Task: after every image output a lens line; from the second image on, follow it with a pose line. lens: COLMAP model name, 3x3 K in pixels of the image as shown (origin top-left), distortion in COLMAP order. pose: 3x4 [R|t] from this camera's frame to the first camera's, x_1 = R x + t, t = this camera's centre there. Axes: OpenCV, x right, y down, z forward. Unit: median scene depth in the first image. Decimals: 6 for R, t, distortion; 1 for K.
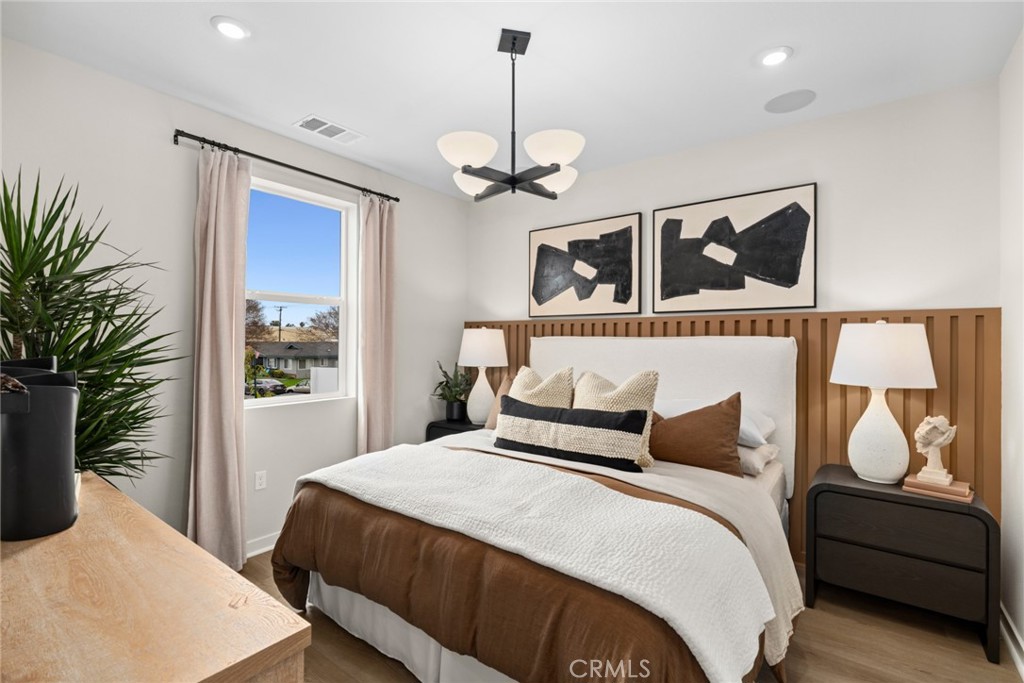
lens RADIAL K [[465.0, 0, 512.2], [0, 465.0, 340.0], [0, 0, 1]] dist [-0.011221, 0.000027]
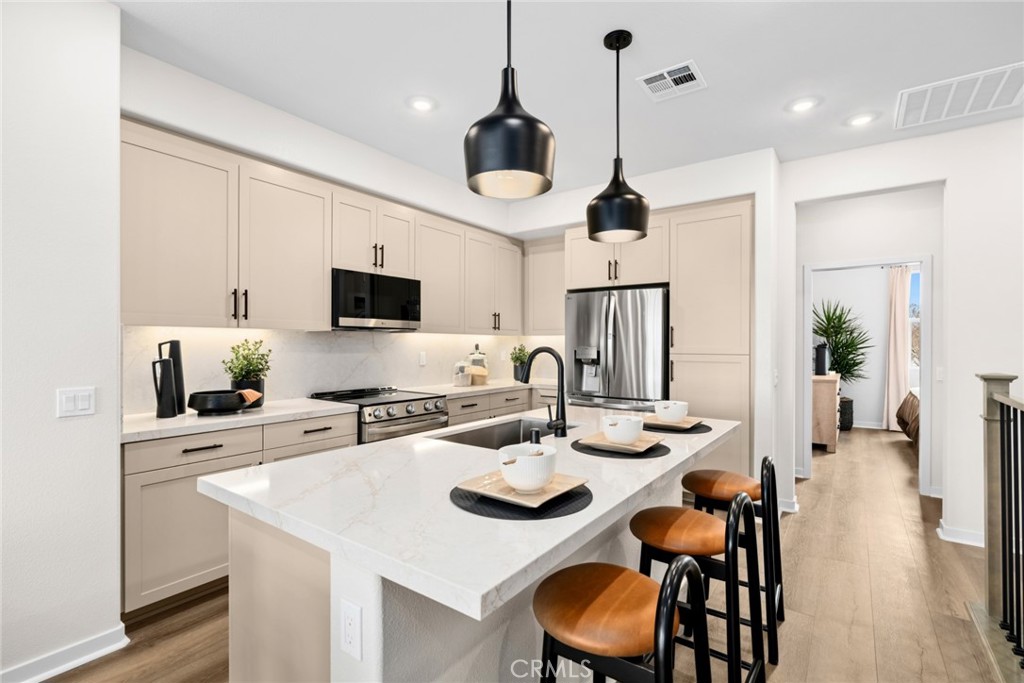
lens RADIAL K [[465.0, 0, 512.3], [0, 465.0, 342.7], [0, 0, 1]] dist [-0.011221, 0.000027]
pose [[0.019407, -0.007897, -0.999780, 2.204279], [0.000649, 0.999969, -0.007886, 0.038838], [0.999811, -0.000496, 0.019411, -1.390419]]
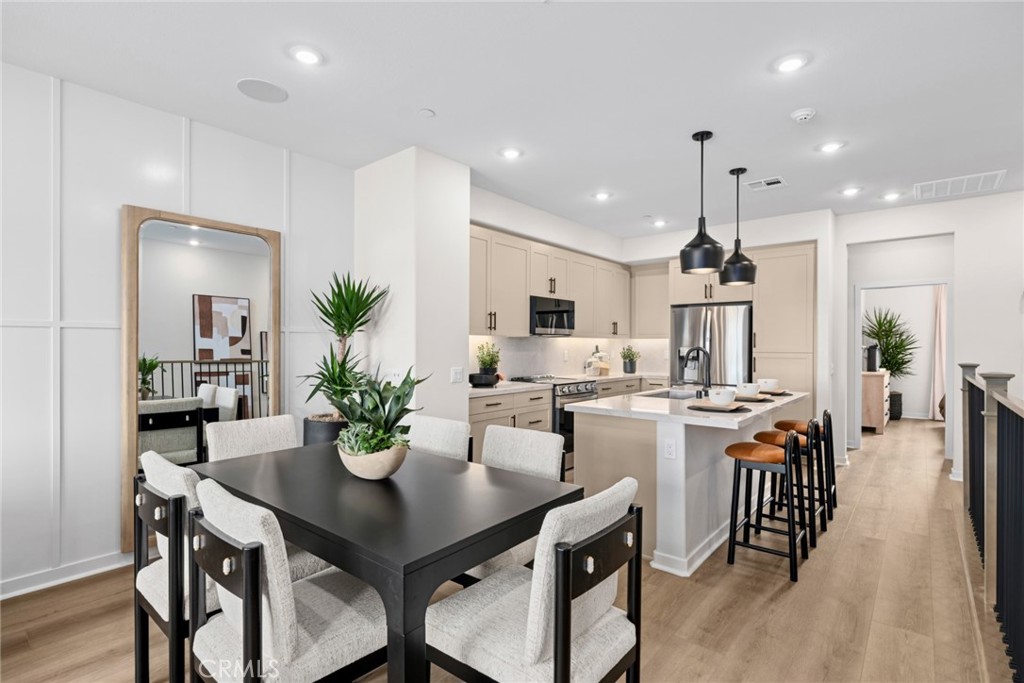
lens RADIAL K [[496.9, 0, 508.8], [0, 496.9, 344.2], [0, 0, 1]] dist [-0.001596, -0.002527]
pose [[-0.042452, -0.006987, -0.999074, 3.069567], [0.000031, 0.999976, -0.006994, 0.042958], [0.999099, -0.000328, -0.042450, -1.898885]]
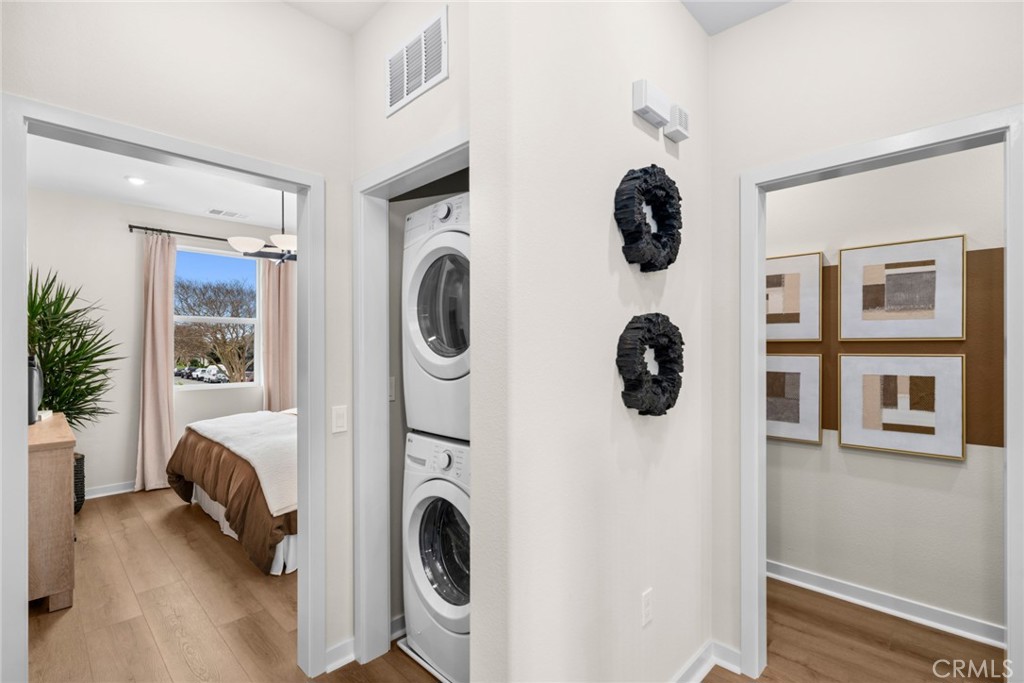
lens RADIAL K [[465.0, 0, 509.7], [0, 465.0, 346.3], [0, 0, 1]] dist [-0.011221, 0.000027]
pose [[0.993218, -0.014520, -0.115353, 1.007641], [0.014223, 0.999893, -0.003395, 0.023066], [0.115390, 0.001732, 0.993319, -0.623019]]
